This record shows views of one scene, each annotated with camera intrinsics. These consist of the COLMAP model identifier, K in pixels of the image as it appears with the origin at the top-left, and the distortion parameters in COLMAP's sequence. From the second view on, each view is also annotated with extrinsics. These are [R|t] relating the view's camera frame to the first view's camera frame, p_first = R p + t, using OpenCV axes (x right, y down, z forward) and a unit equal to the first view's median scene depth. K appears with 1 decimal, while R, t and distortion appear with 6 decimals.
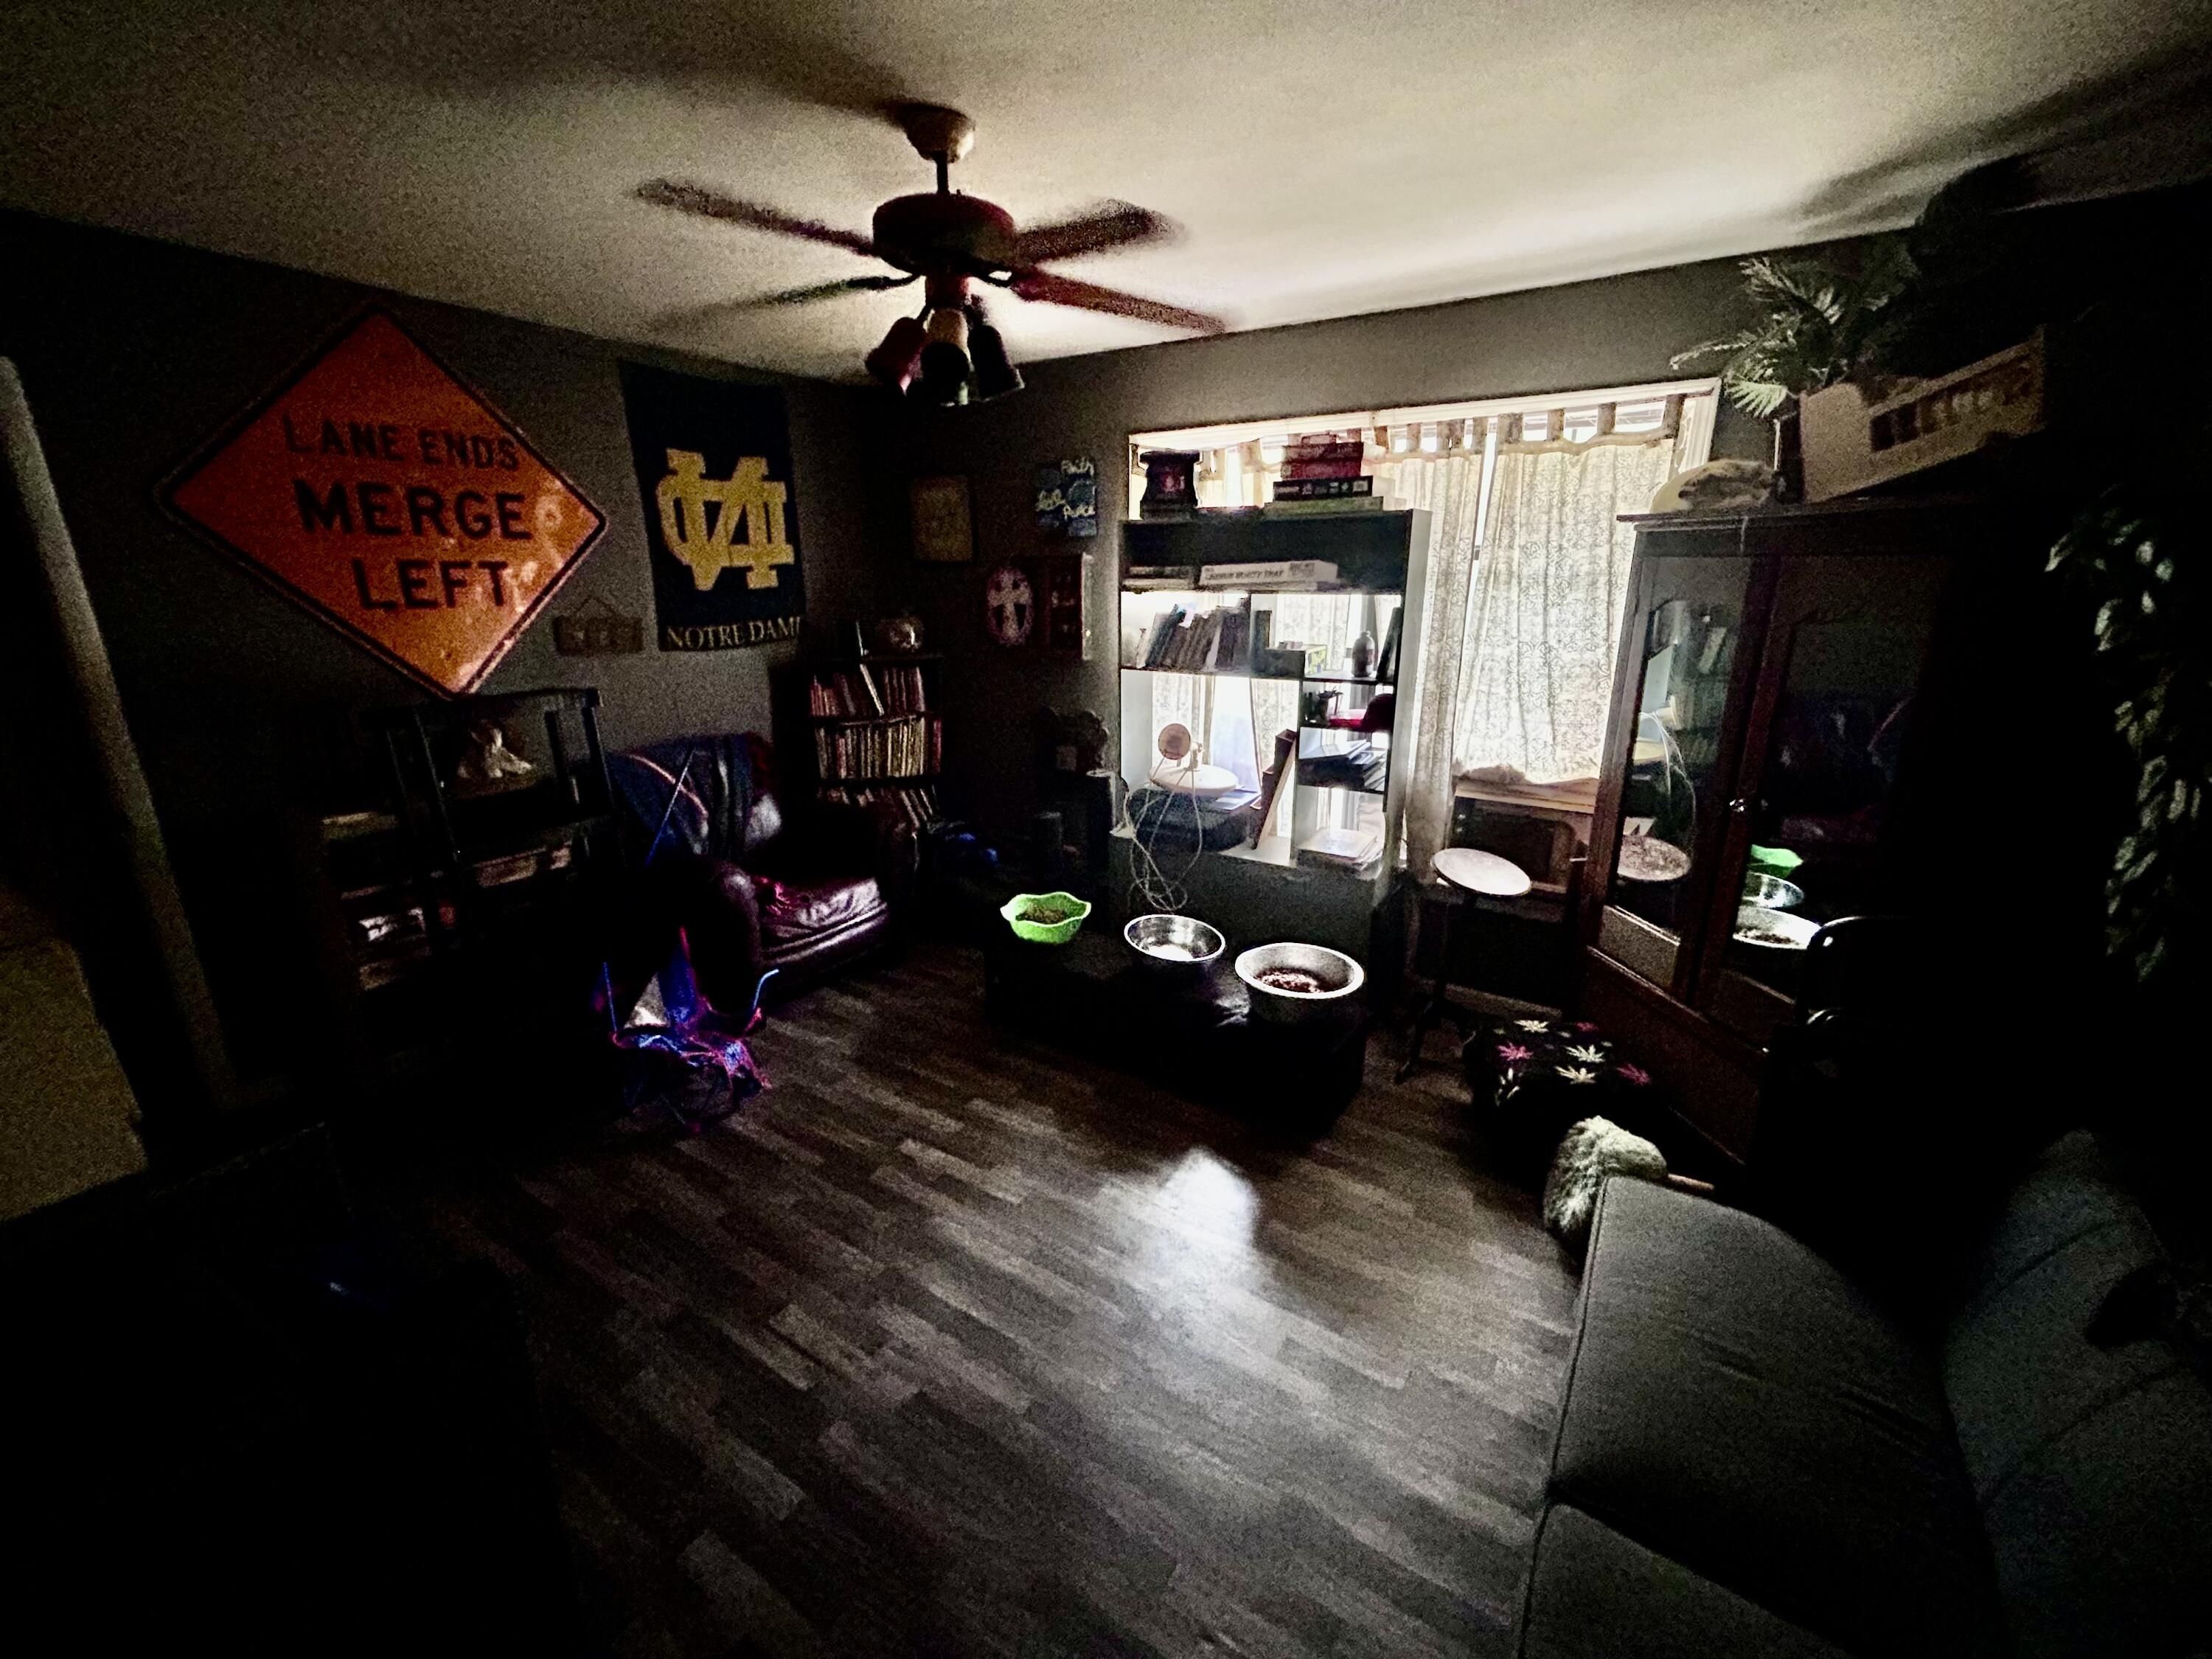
lens RADIAL K [[898.4, 0, 1100.2], [0, 898.4, 823.9], [0, 0, 1]] dist [-0.002995, 0.001170]
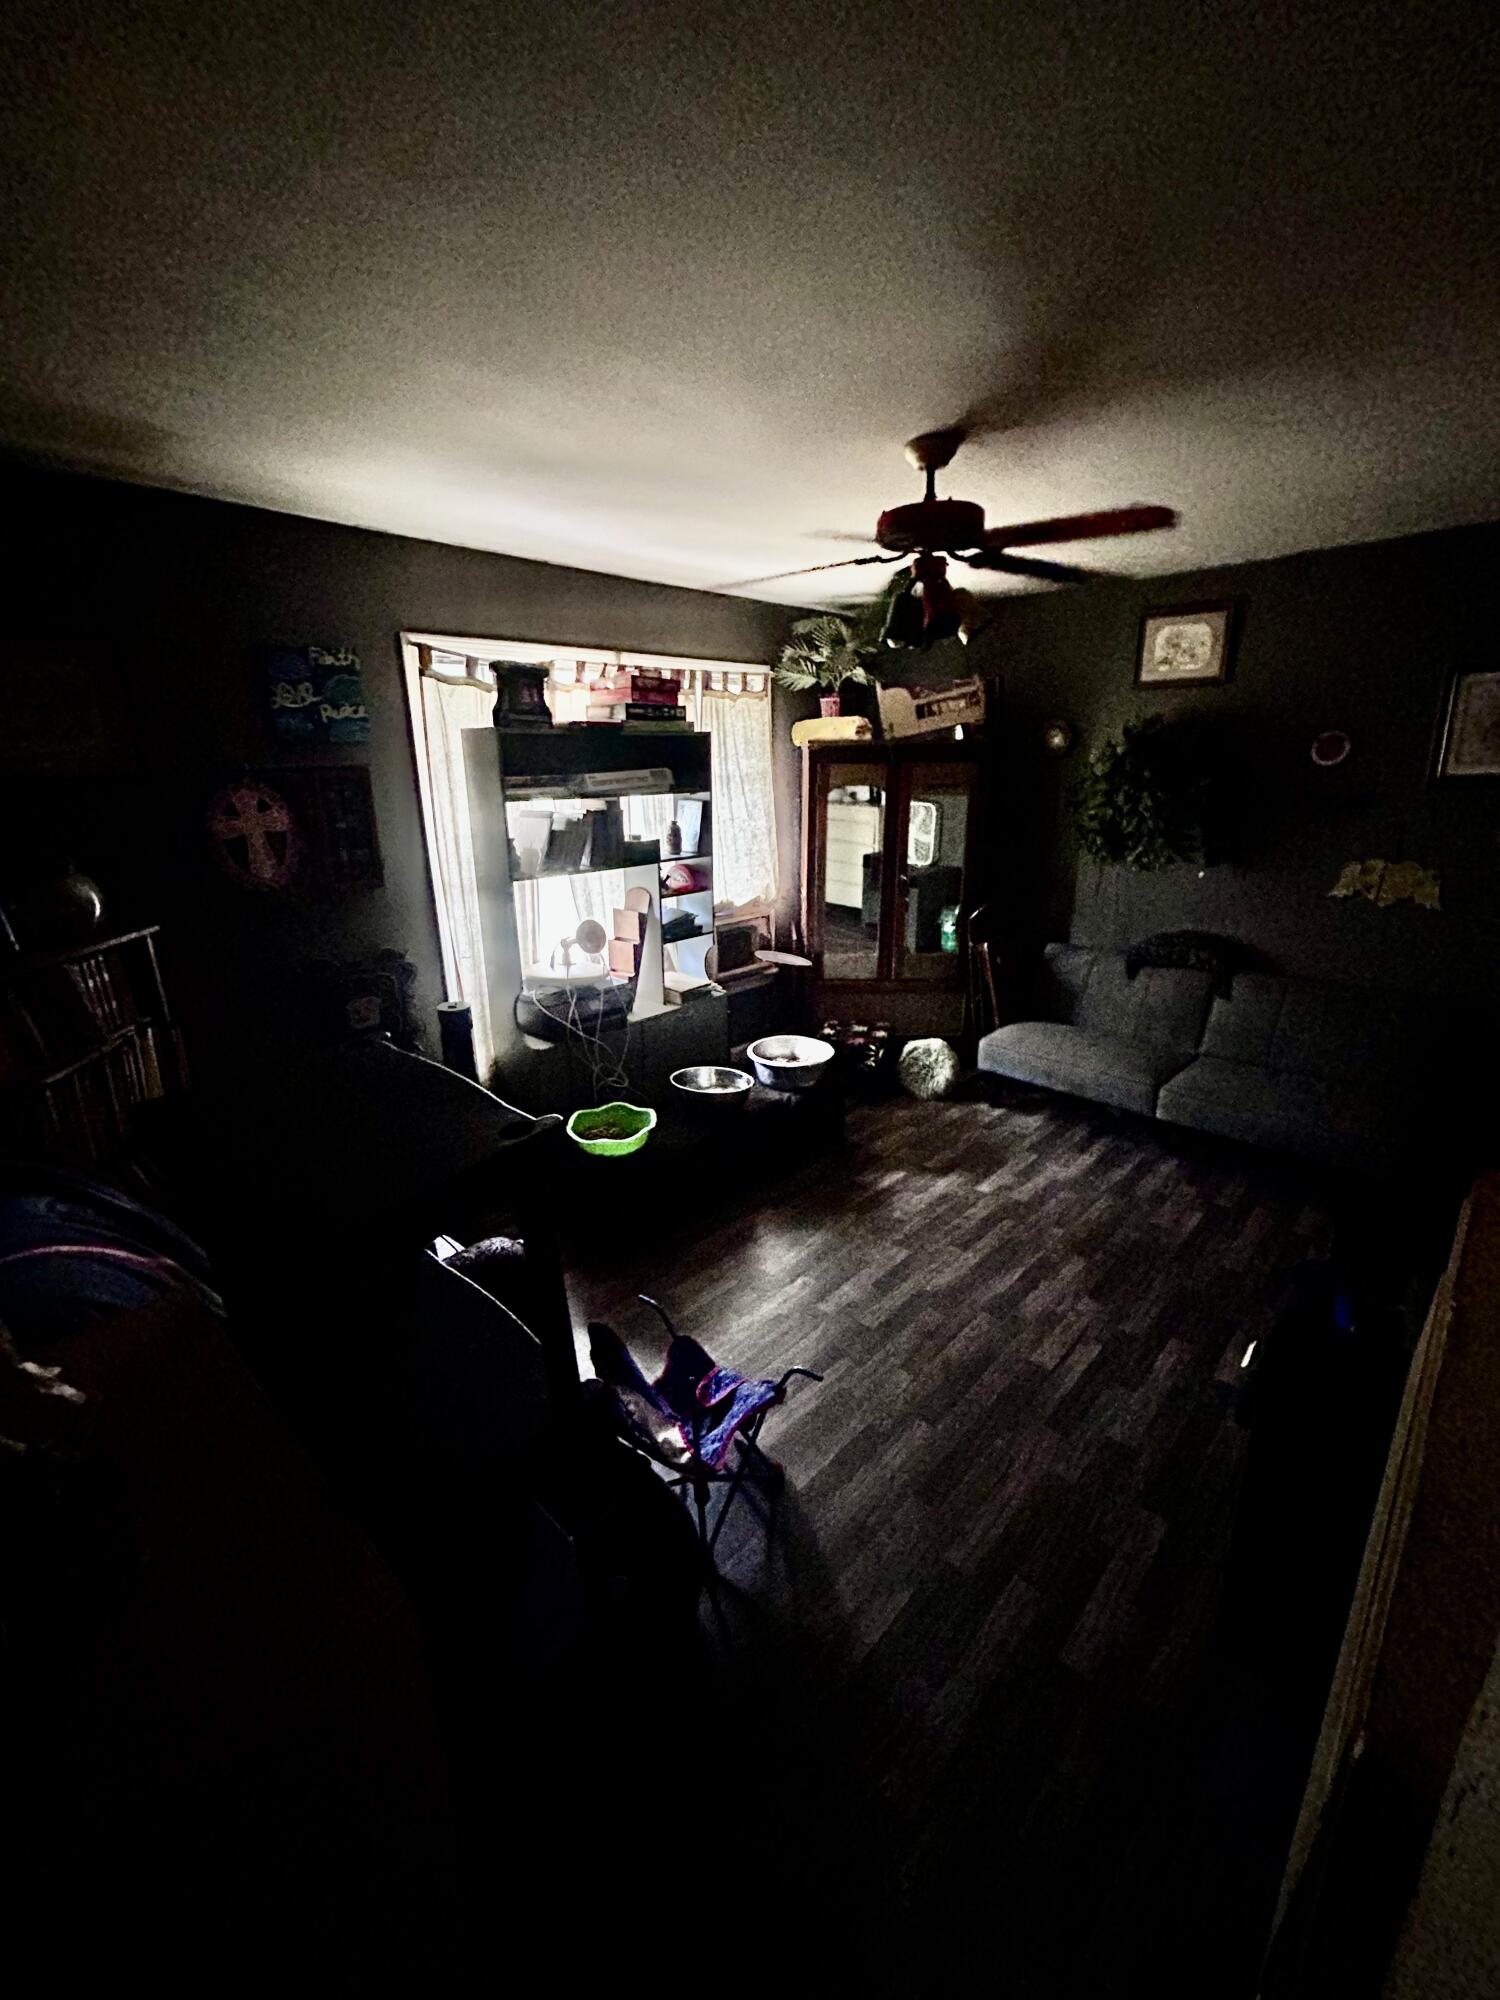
lens RADIAL K [[812.3, 0, 747.3], [0, 812.3, 999.8], [0, 0, 1]] dist [-0.002995, 0.001170]
pose [[0.187122, -0.281331, 0.941190, -0.906769], [0.281562, 0.933274, 0.222986, -0.204259], [-0.941121, 0.223278, 0.253848, 0.650769]]
